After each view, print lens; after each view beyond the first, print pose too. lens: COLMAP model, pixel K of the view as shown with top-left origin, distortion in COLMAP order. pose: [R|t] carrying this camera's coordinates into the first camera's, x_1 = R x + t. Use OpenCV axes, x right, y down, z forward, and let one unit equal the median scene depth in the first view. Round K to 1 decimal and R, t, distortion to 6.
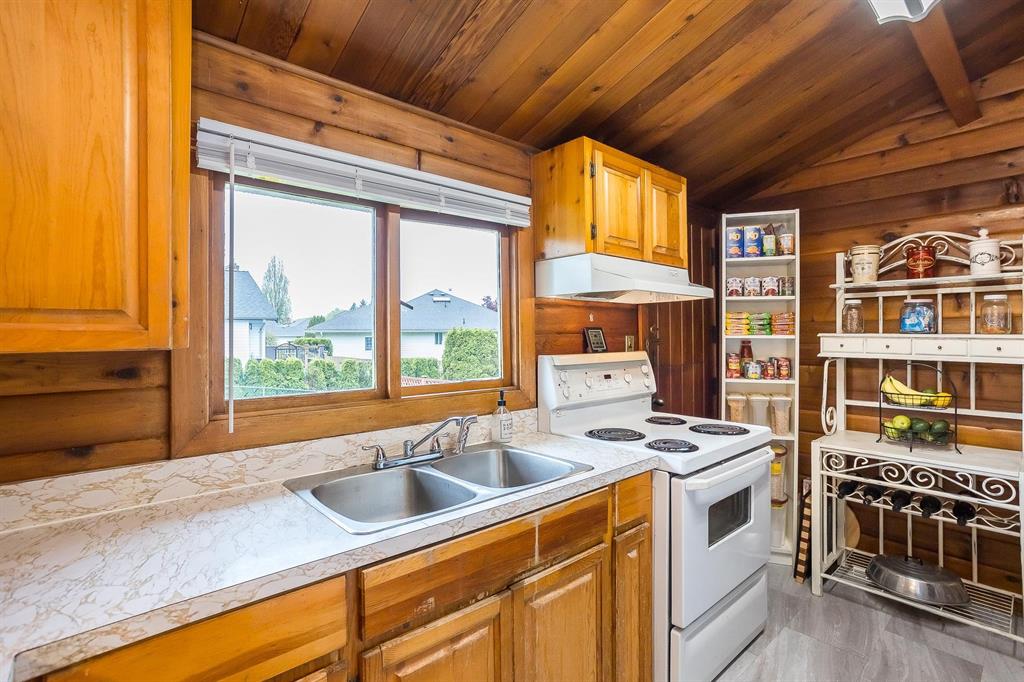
lens RADIAL K [[497.4, 0, 513.3], [0, 497.4, 334.5], [0, 0, 1]] dist [-0.047785, 0.031531]
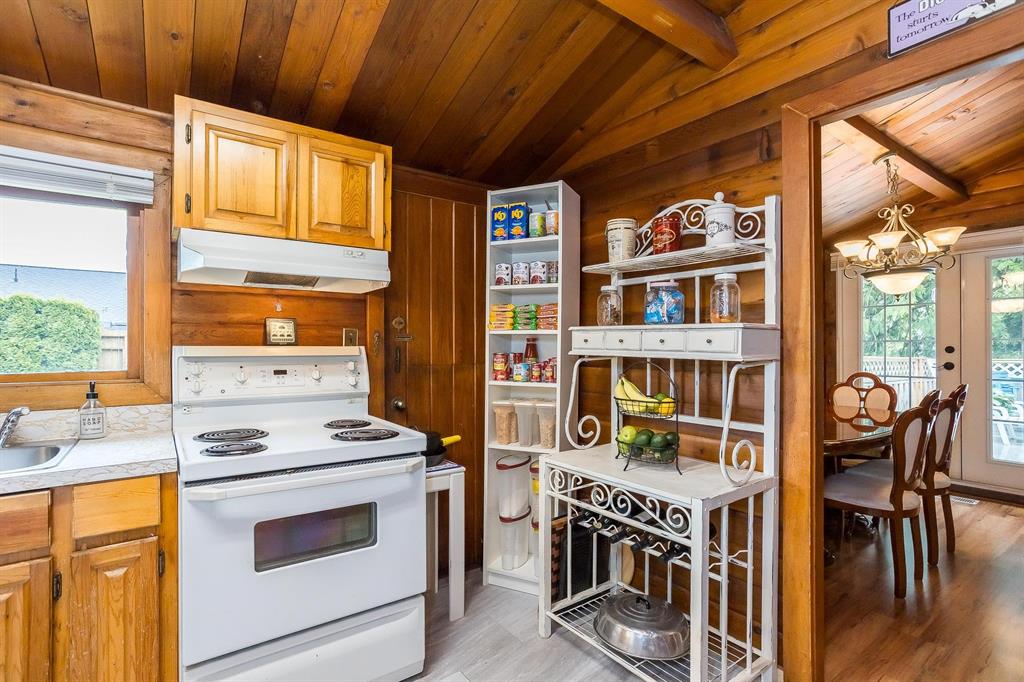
lens RADIAL K [[512.2, 0, 512.0], [0, 512.2, 341.0], [0, 0, 1]] dist [-0.042362, 0.031709]
pose [[0.994239, 0.005367, -0.107048, 0.695576], [-0.006456, 0.999931, -0.009837, 0.035253], [0.106988, 0.010471, 0.994205, 0.139755]]
